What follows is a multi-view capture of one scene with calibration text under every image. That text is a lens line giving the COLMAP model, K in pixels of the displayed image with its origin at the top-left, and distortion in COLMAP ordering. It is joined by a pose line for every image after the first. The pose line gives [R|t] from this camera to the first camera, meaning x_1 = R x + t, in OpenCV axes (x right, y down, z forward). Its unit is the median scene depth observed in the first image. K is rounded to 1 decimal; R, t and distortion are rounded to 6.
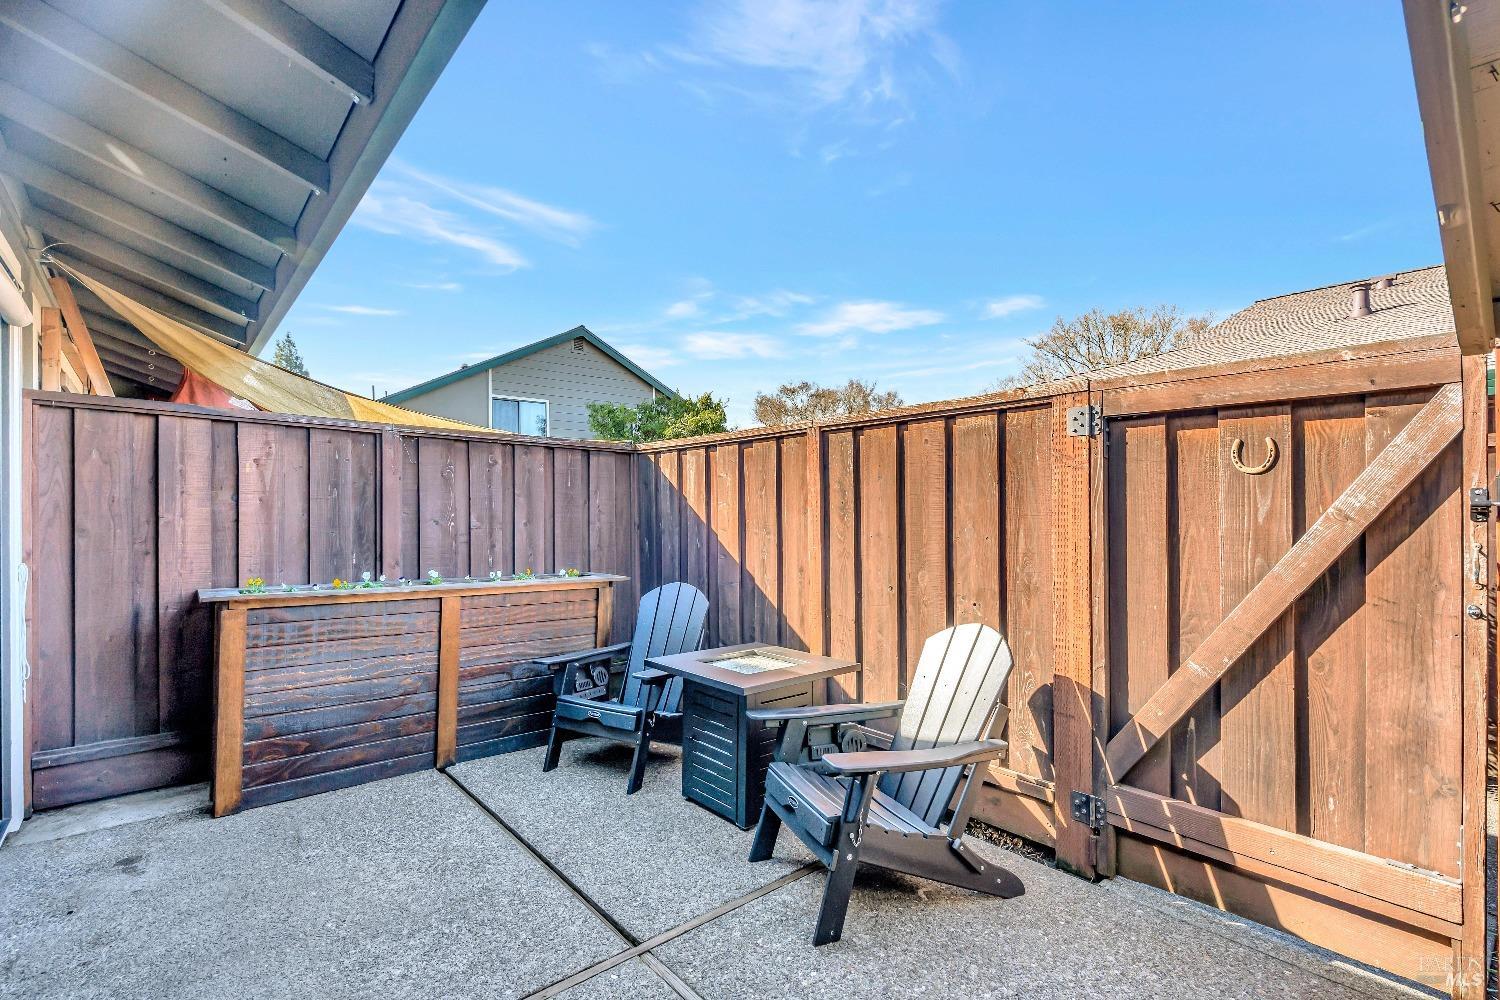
lens RADIAL K [[687.9, 0, 731.6], [0, 687.9, 498.2], [0, 0, 1]] dist [0.003329, 0.000396]
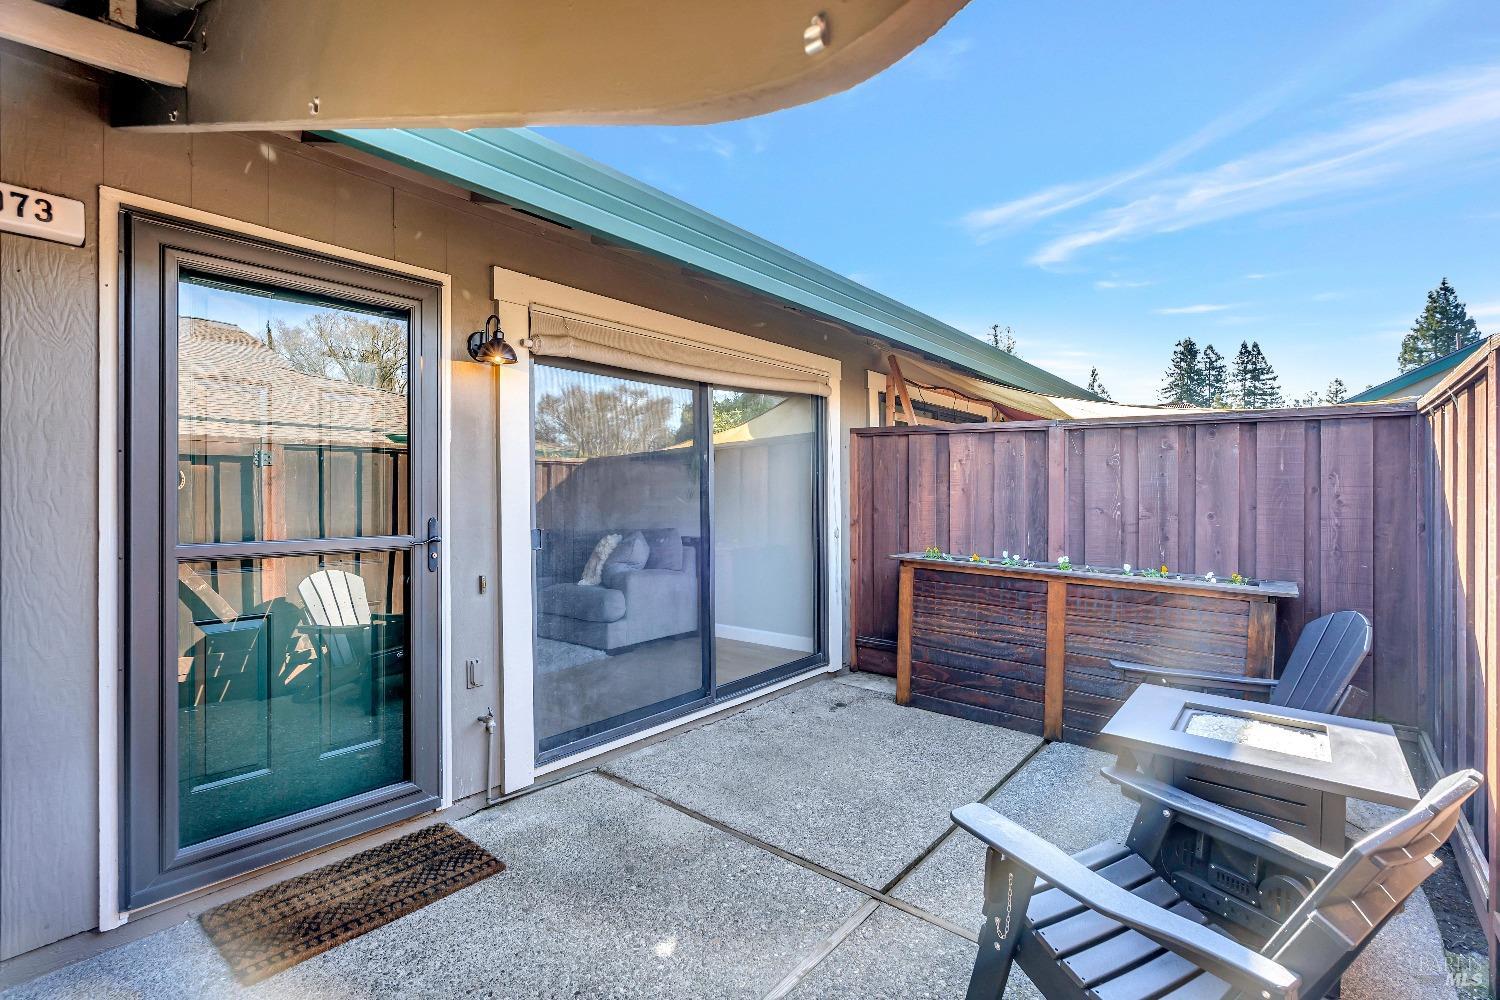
lens RADIAL K [[687.9, 0, 759.0], [0, 687.9, 493.1], [0, 0, 1]] dist [0.003329, 0.000396]
pose [[0.186213, 0.002111, -0.982507, 0.507135], [0.013879, 0.999892, 0.004779, -0.003483], [0.982411, -0.014526, 0.186164, 0.335724]]
